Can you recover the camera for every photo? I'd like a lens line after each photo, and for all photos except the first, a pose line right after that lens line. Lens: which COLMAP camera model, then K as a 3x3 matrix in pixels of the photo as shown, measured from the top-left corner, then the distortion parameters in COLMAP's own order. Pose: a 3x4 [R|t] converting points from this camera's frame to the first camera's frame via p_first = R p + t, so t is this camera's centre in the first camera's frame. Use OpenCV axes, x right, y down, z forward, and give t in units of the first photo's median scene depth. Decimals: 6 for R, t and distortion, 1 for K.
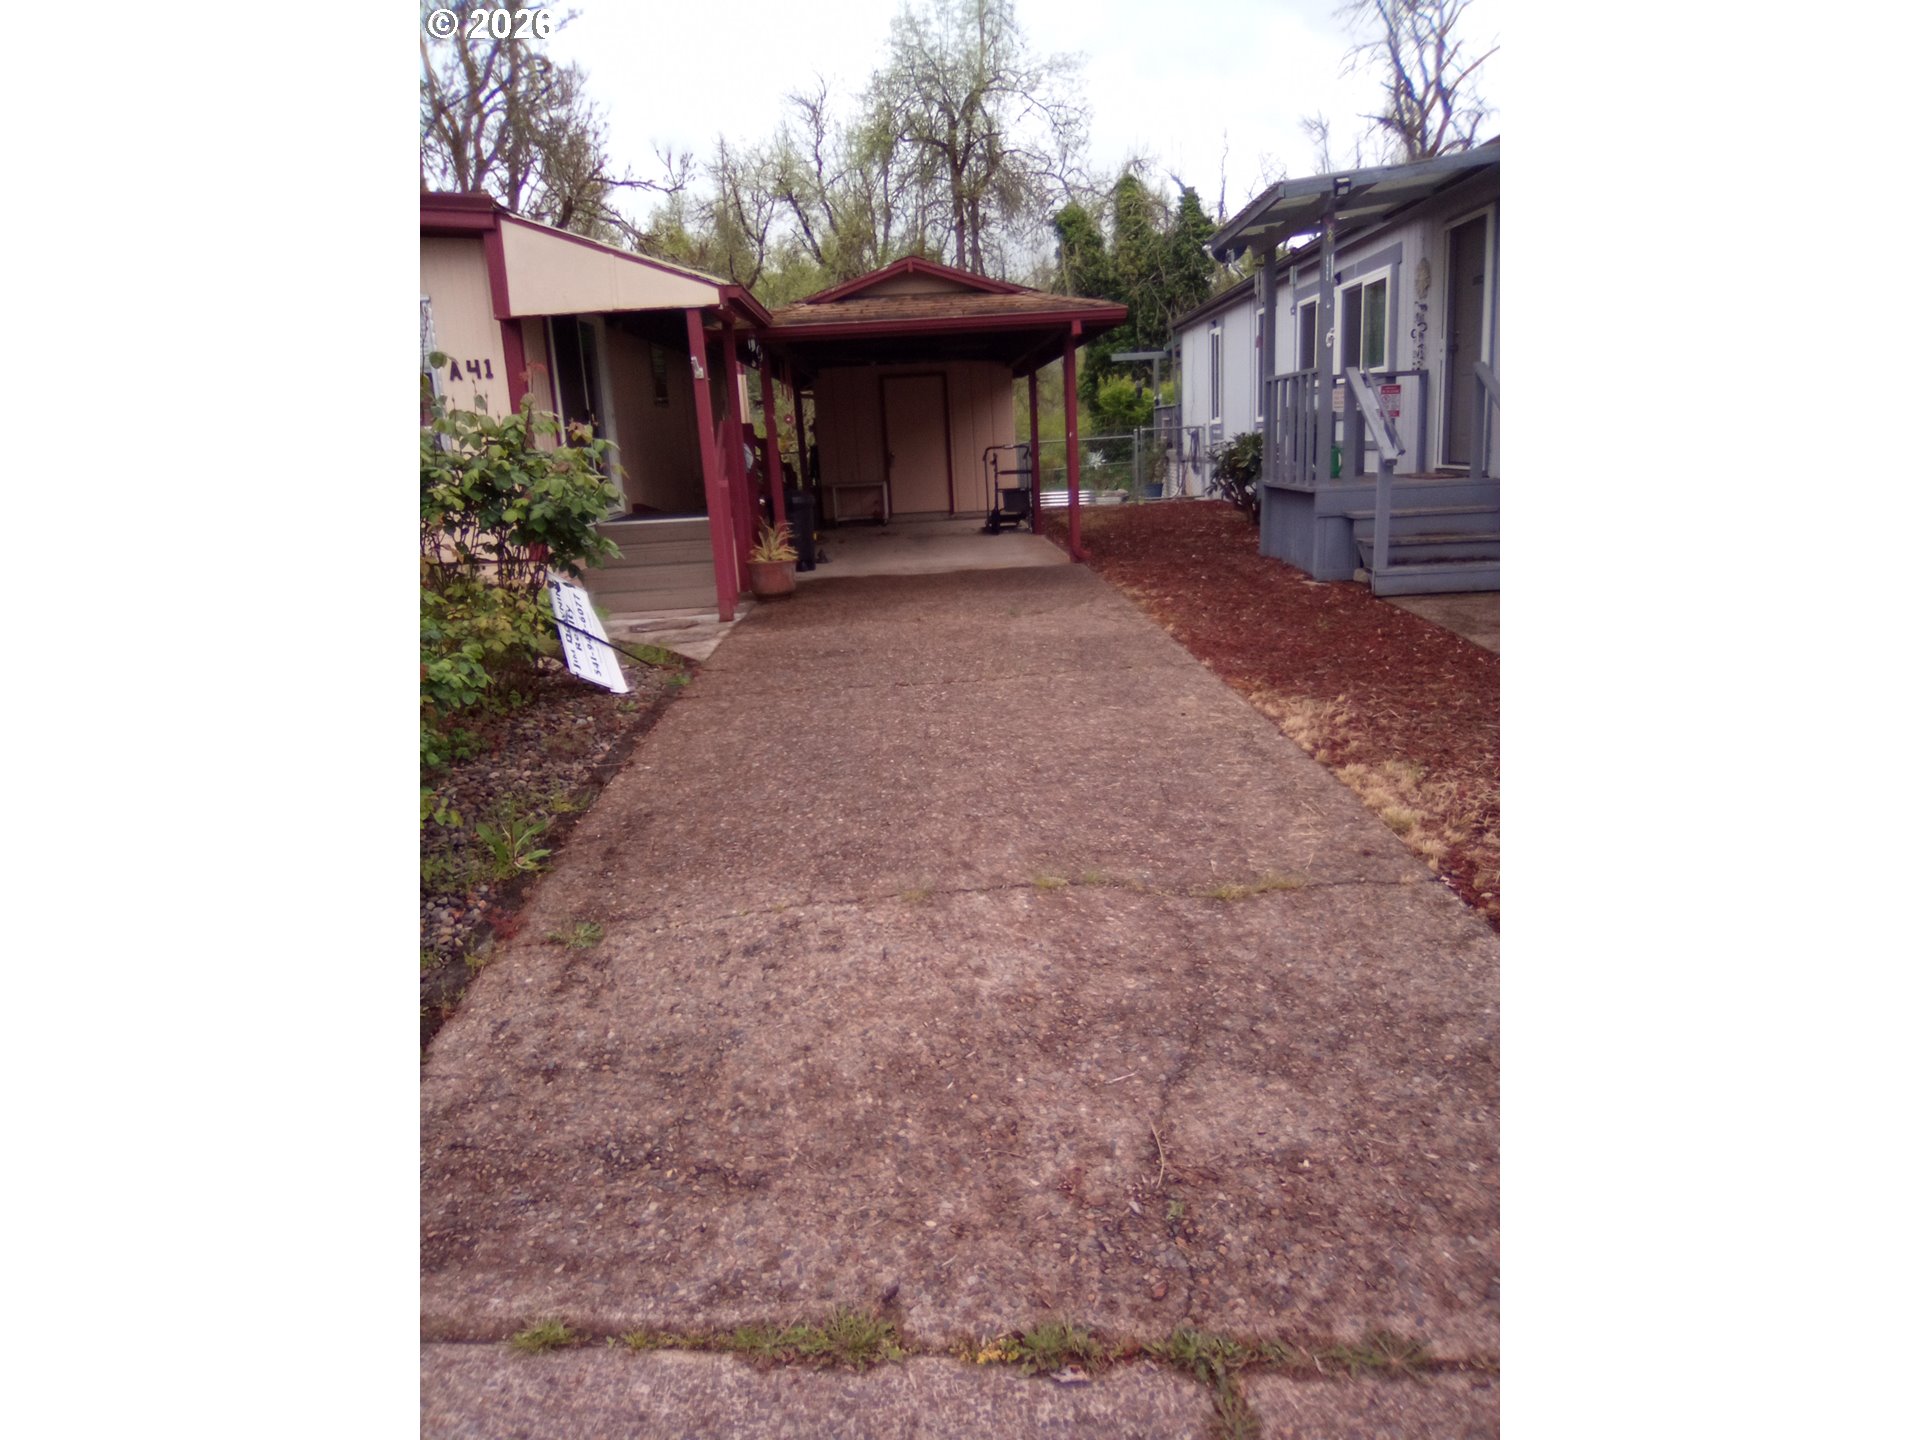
lens RADIAL K [[1166.1, 0, 953.1], [0, 1166.1, 703.3], [0, 0, 1]] dist [0.024551, -0.059927]
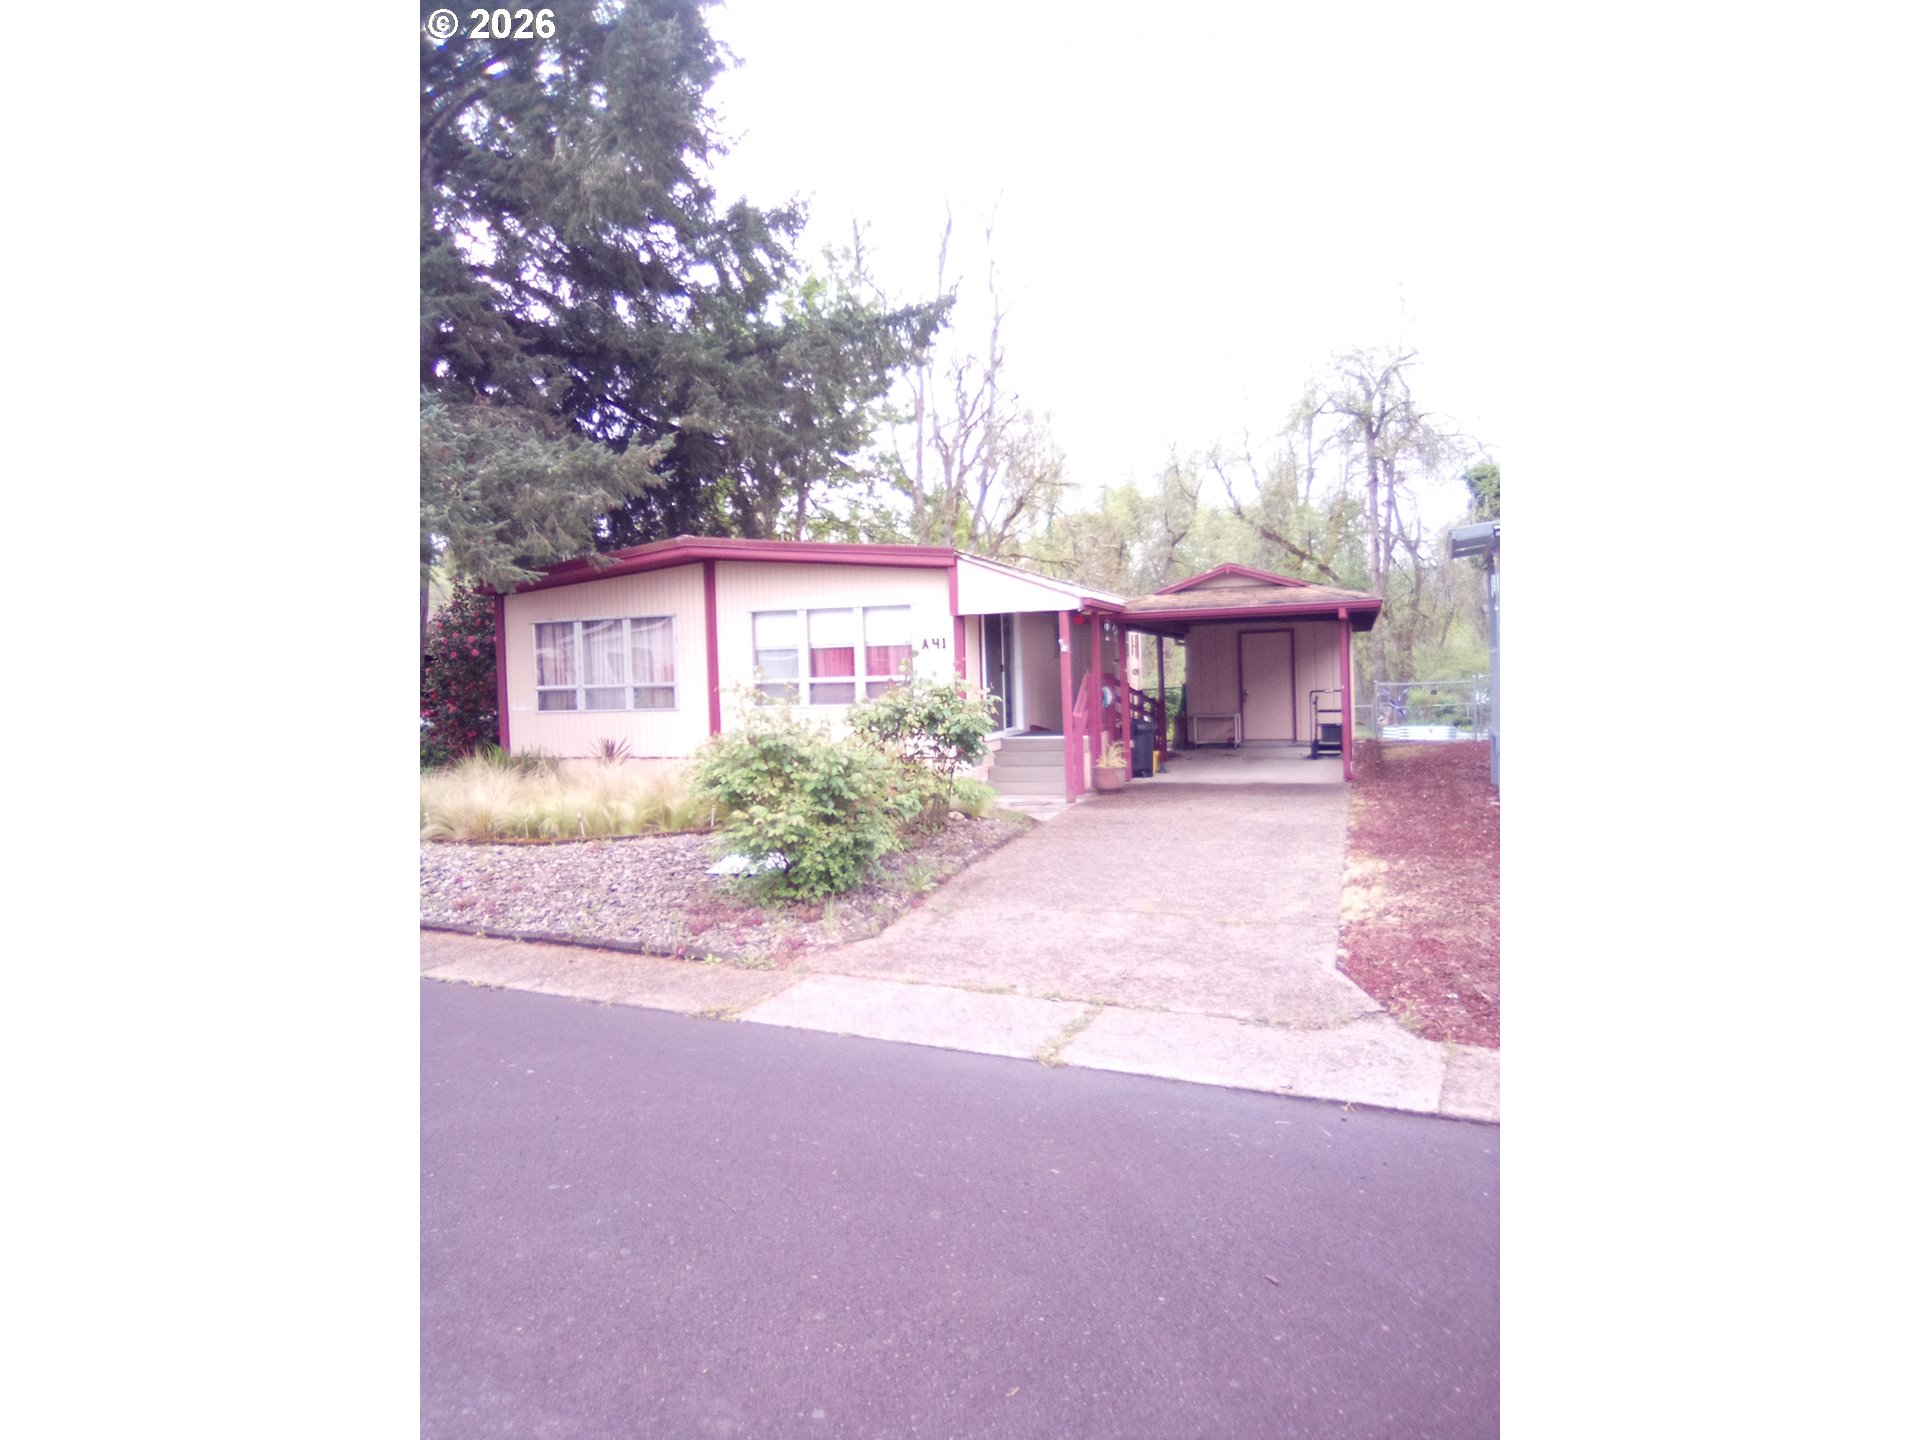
lens RADIAL K [[1166.1, 0, 953.1], [0, 1166.1, 703.3], [0, 0, 1]] dist [0.024551, -0.059927]
pose [[0.931227, 0.031515, -0.363075, 0.123944], [-0.098512, 0.980934, -0.167522, 0.042299], [0.350873, 0.191768, 0.916577, -0.282351]]
